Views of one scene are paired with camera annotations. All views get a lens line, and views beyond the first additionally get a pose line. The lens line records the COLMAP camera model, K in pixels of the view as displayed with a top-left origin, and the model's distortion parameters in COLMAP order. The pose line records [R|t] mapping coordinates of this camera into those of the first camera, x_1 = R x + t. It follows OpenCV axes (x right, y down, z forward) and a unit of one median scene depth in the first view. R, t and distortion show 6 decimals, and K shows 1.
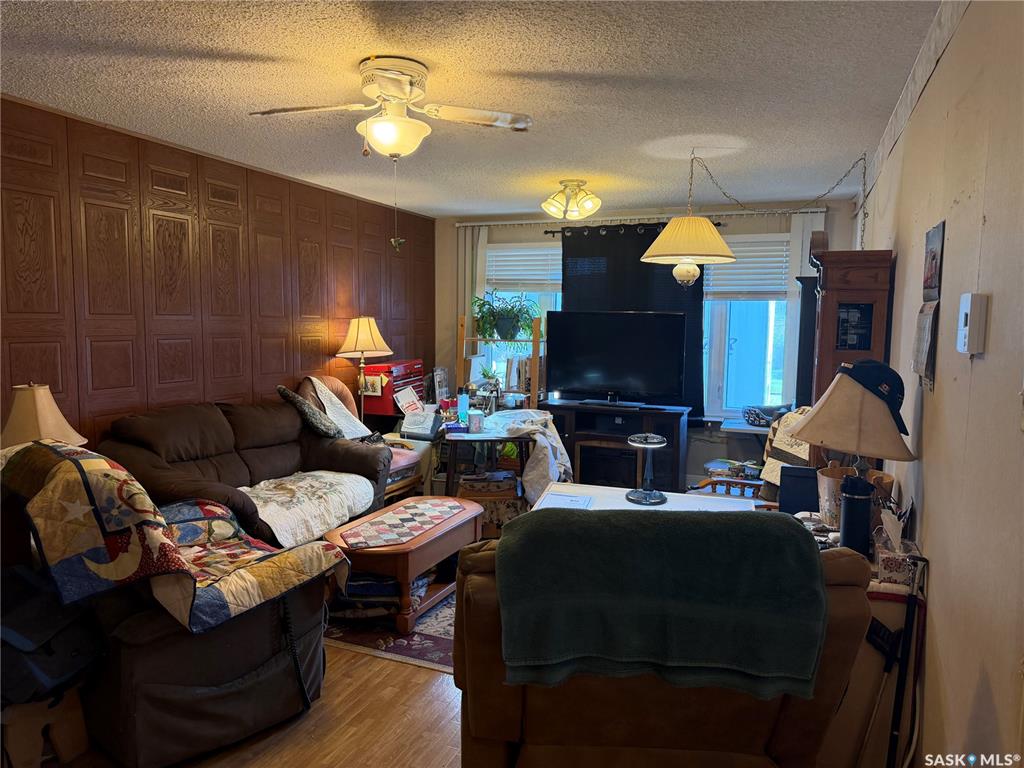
lens RADIAL K [[717.1, 0, 512.0], [0, 717.1, 384.0], [0, 0, 1]] dist [0.059783, -0.072904]
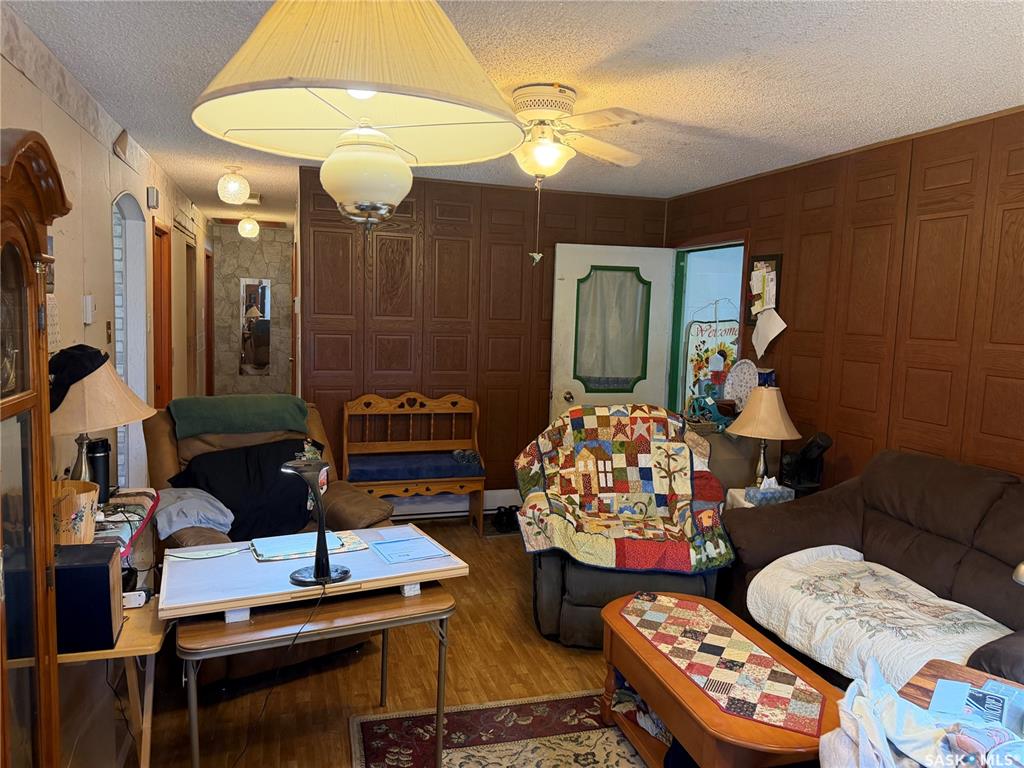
lens RADIAL K [[717.1, 0, 512.0], [0, 717.1, 384.0], [0, 0, 1]] dist [0.059783, -0.072904]
pose [[-0.770995, 0.026160, -0.636304, 0.379997], [-0.104187, 0.980513, 0.166552, -0.127334], [0.628261, 0.194706, -0.753245, 1.263906]]
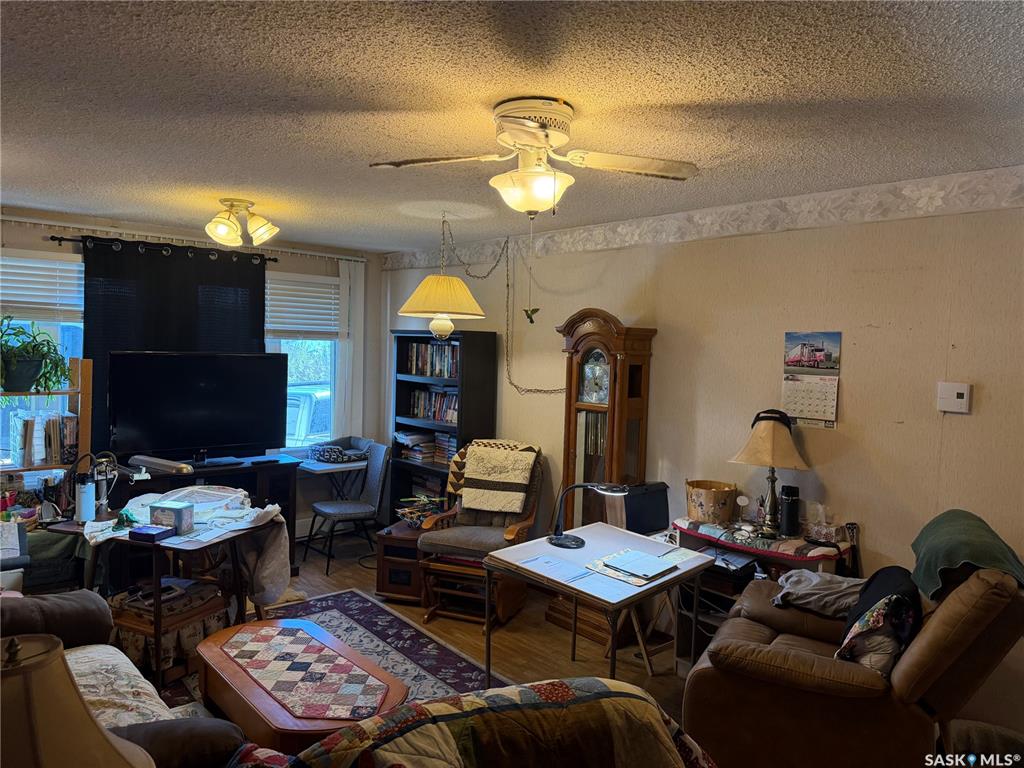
lens RADIAL K [[717.1, 0, 512.0], [0, 717.1, 384.0], [0, 0, 1]] dist [0.059783, -0.072904]
pose [[0.429603, -0.050960, 0.901579, -0.658619], [0.059377, 0.997840, 0.028108, -0.096032], [-0.901063, 0.041458, 0.431701, 0.459052]]
